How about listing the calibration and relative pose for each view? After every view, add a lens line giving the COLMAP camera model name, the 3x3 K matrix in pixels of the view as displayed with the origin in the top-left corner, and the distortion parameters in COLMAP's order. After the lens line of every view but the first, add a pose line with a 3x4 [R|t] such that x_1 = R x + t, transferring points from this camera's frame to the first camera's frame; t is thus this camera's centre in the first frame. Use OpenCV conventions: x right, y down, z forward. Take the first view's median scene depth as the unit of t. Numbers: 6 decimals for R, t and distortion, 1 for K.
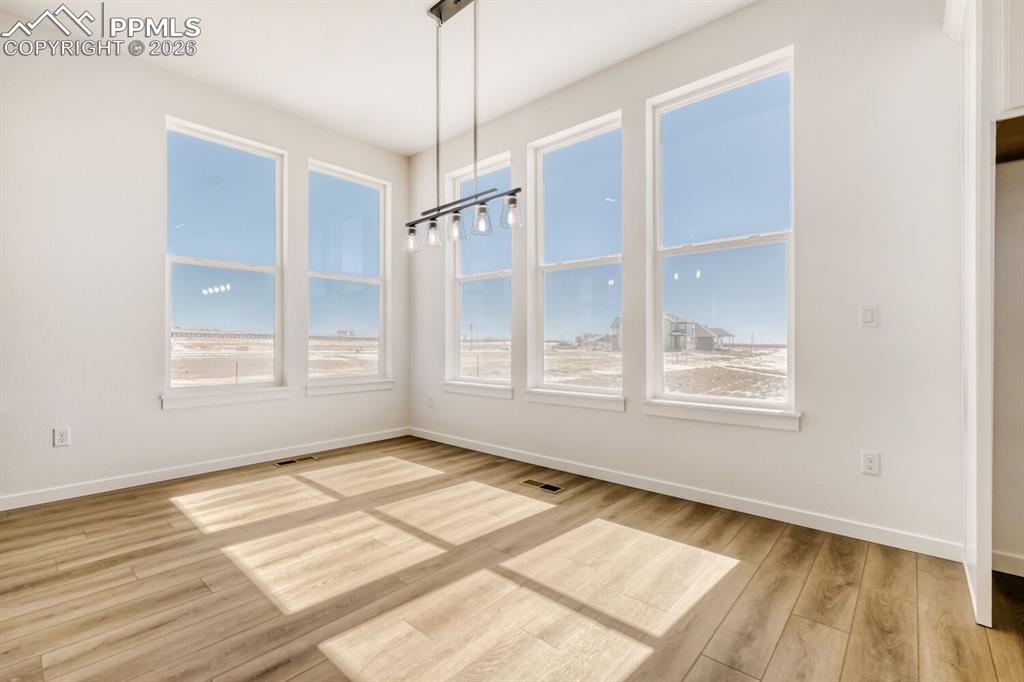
lens RADIAL K [[454.9, 0, 507.0], [0, 454.9, 337.6], [0, 0, 1]] dist [-0.002394, -0.000432]
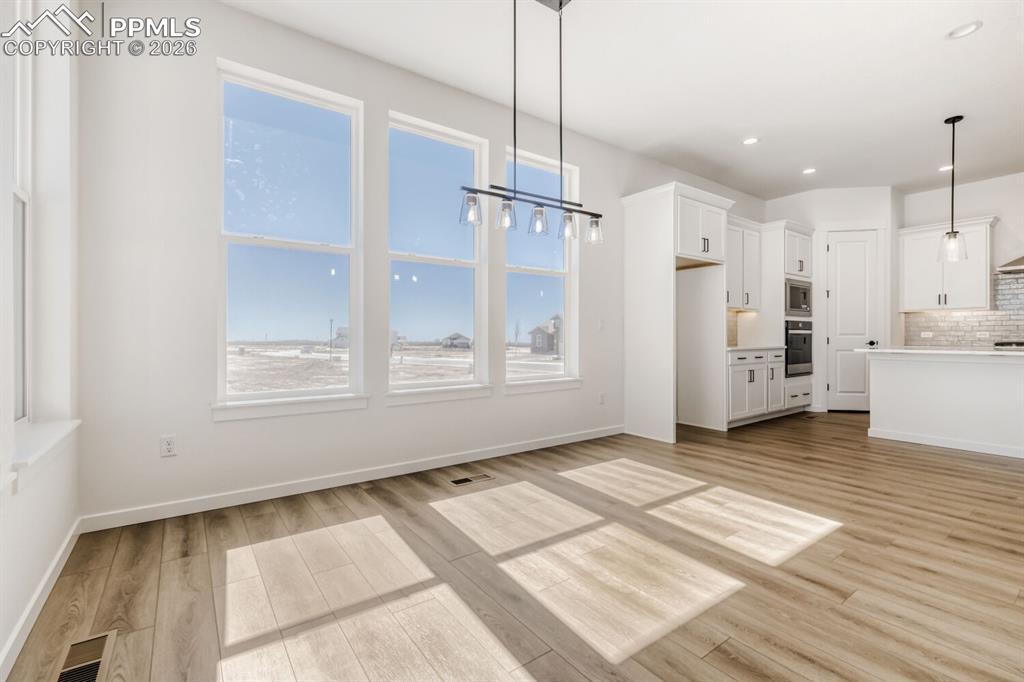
lens RADIAL K [[453.1, 0, 508.7], [0, 453.1, 337.1], [0, 0, 1]] dist [-0.002133, 0.000179]
pose [[0.214218, -0.003029, 0.976781, -1.027783], [-0.007316, 0.999962, 0.004705, 0.002503], [-0.976759, -0.008154, 0.214188, 0.809240]]
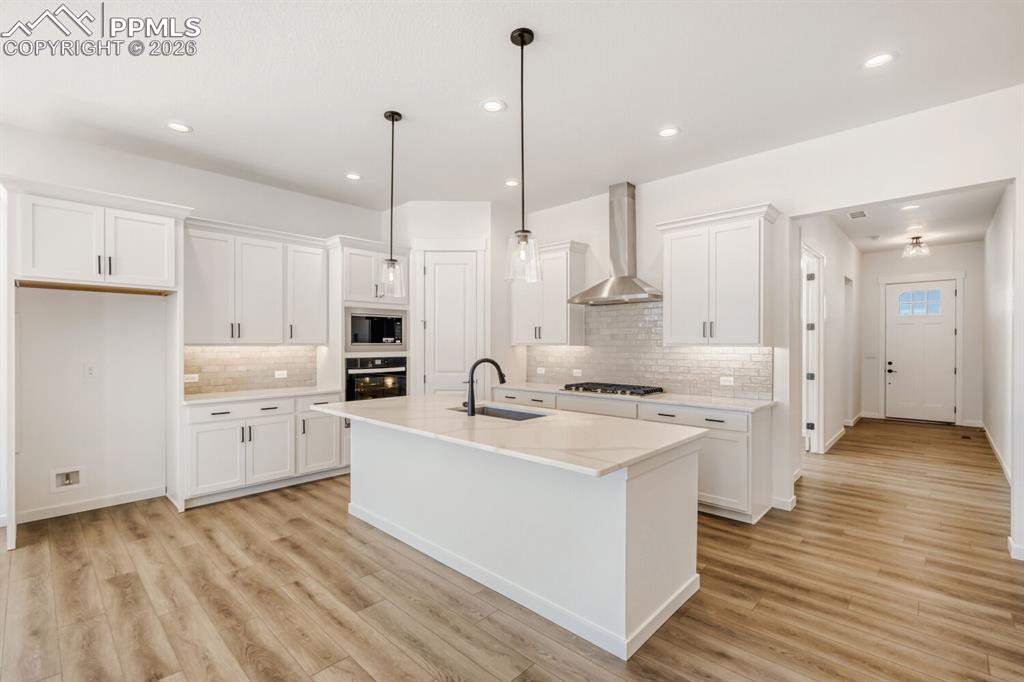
lens RADIAL K [[454.4, 0, 506.7], [0, 454.4, 346.6], [0, 0, 1]] dist [-0.003893, 0.000160]
pose [[0.033048, -0.010166, 0.999402, -0.422031], [-0.009312, 0.999902, 0.010479, -0.137886], [-0.999410, -0.009653, 0.032950, -0.631292]]
